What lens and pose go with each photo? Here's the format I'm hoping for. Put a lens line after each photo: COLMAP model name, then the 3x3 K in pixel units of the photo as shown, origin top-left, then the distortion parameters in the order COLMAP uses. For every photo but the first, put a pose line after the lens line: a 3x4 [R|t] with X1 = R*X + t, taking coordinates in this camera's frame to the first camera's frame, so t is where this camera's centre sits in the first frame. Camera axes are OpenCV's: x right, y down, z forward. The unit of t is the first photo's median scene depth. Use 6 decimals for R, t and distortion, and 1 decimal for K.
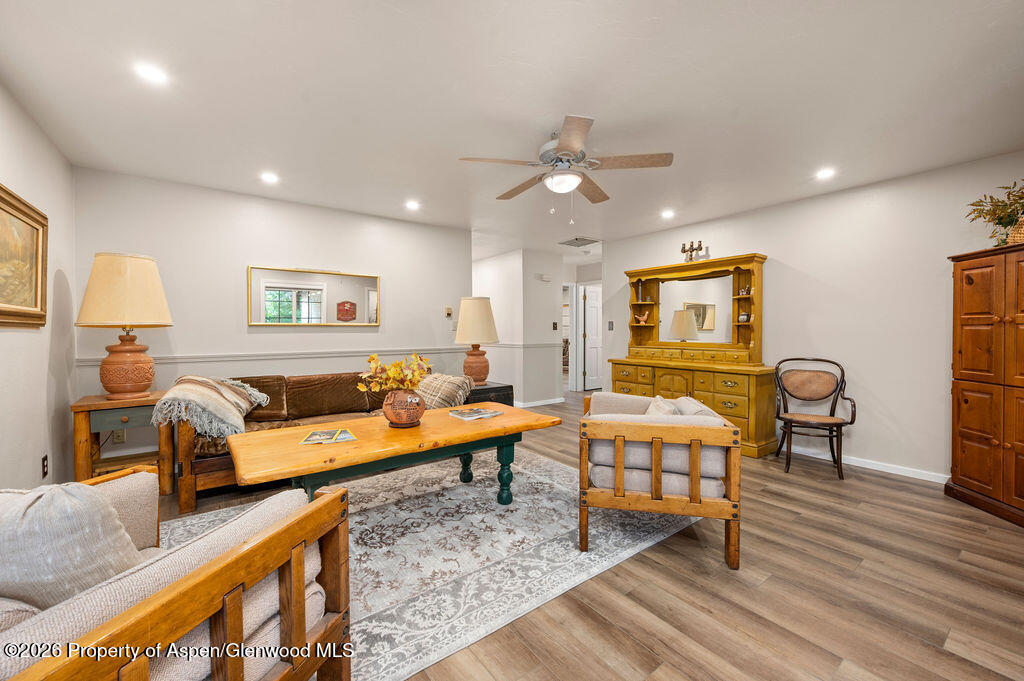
lens RADIAL K [[406.8, 0, 512.0], [0, 406.8, 340.5], [0, 0, 1]] dist [0.001041, -0.000033]
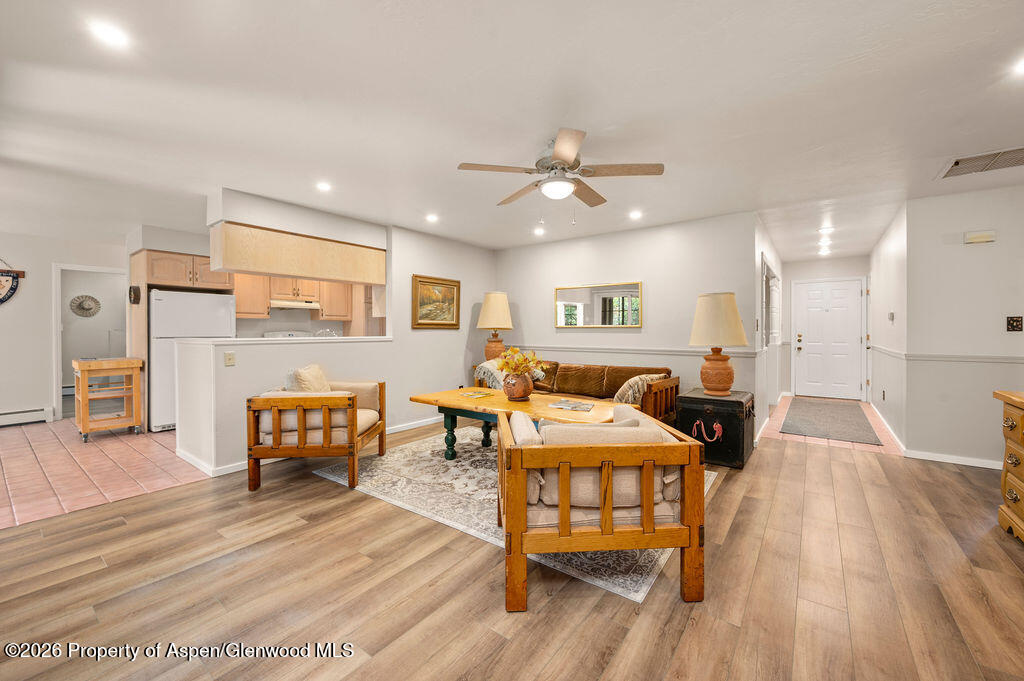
lens RADIAL K [[406.8, 0, 512.0], [0, 406.8, 340.5], [0, 0, 1]] dist [0.001041, -0.000033]
pose [[0.282945, 0.025259, -0.958803, 0.958234], [-0.024981, 0.999508, 0.018959, -0.017533], [0.958811, 0.018588, 0.283437, 0.530011]]
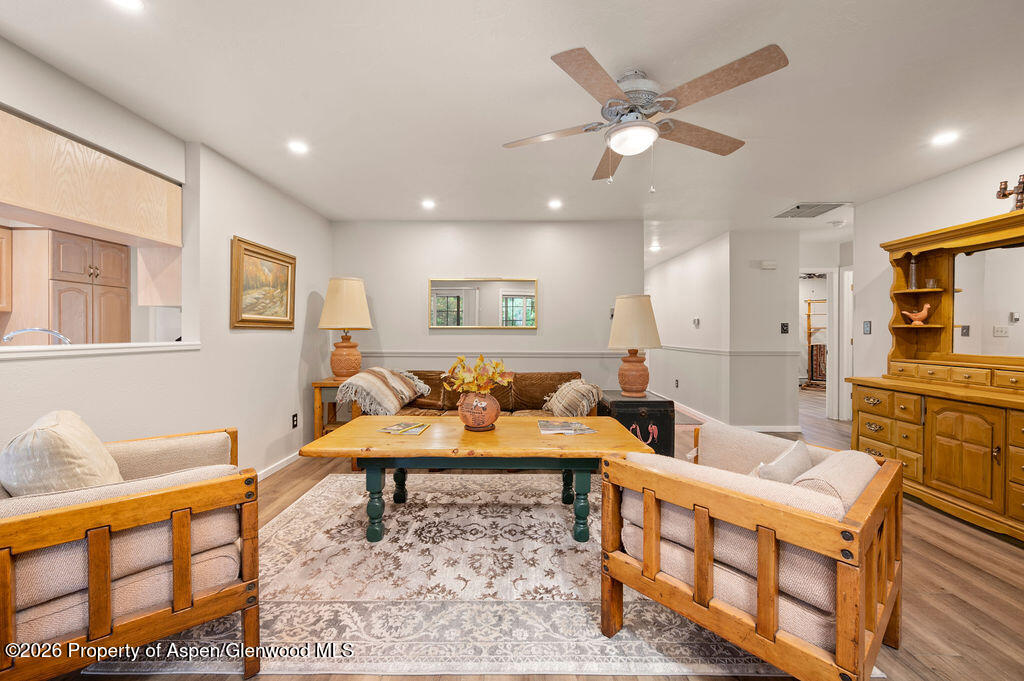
lens RADIAL K [[408.8, 0, 511.0], [0, 408.8, 337.7], [0, 0, 1]] dist [0.000211, -0.000063]
pose [[0.795675, 0.012202, -0.605600, 0.361741], [-0.019921, 0.999783, -0.006028, -0.008094], [0.605396, 0.016861, 0.795746, 0.226885]]
